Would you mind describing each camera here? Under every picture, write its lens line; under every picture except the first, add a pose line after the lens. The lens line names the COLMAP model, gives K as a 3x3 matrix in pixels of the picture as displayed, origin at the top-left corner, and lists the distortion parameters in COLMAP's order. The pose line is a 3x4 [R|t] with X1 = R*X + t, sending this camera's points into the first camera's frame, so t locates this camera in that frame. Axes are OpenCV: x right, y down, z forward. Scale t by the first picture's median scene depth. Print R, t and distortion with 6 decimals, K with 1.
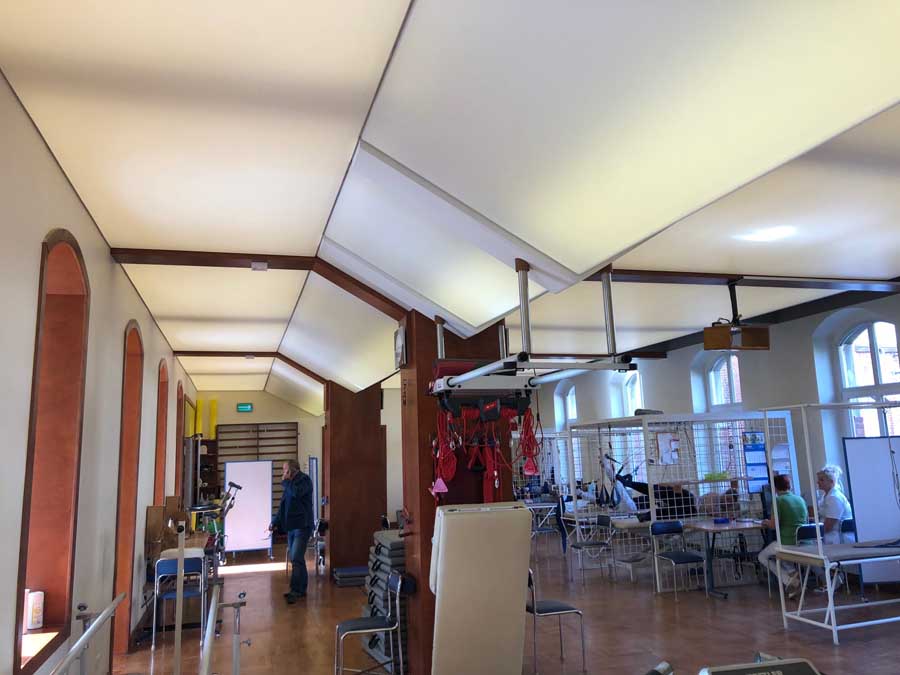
lens RADIAL K [[735.0, 0, 444.7], [0, 735.0, 332.2], [0, 0, 1]] dist [0.063043, -0.164274]
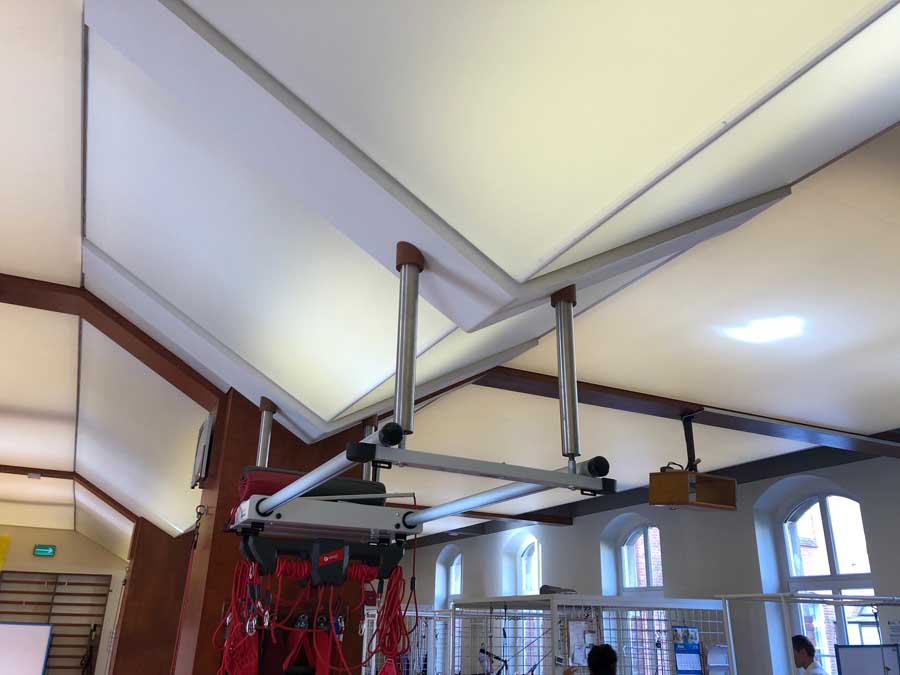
lens RADIAL K [[738.5, 0, 459.1], [0, 738.5, 336.6], [0, 0, 1]] dist [0.010939, -0.011794]
pose [[0.981527, 0.120013, 0.149004, 0.030915], [-0.085562, 0.971921, -0.219198, 0.029852], [-0.171126, 0.202400, 0.964236, 0.230318]]
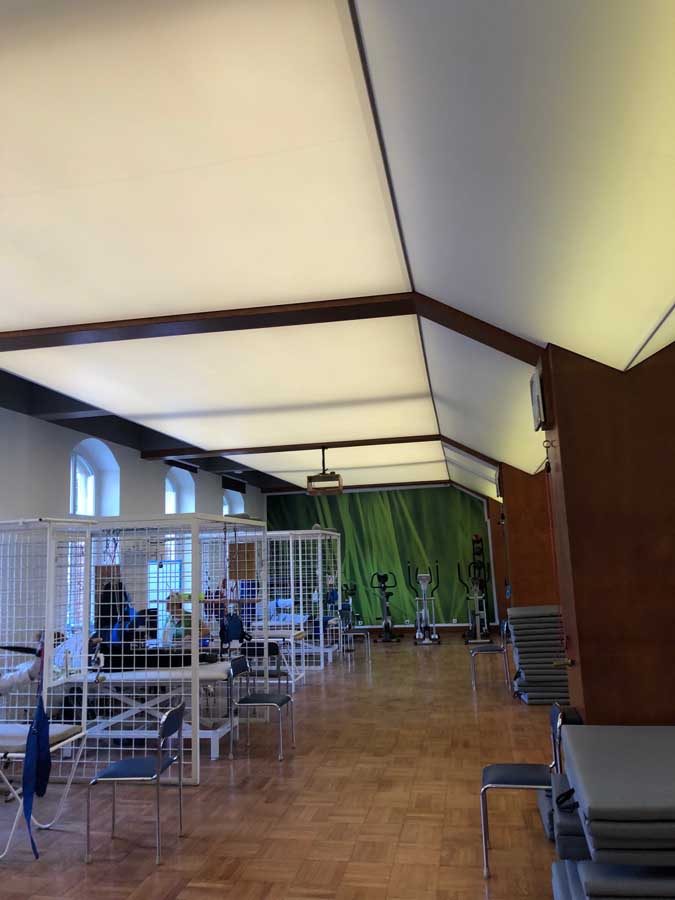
lens RADIAL K [[732.0, 0, 335.7], [0, 732.0, 440.1], [0, 0, 1]] dist [0.055177, -0.154962]
pose [[0.903519, -0.074873, -0.421957, 0.042693], [0.081558, 0.996666, -0.002214, 0.030665], [0.420716, -0.032414, 0.906613, 0.164029]]
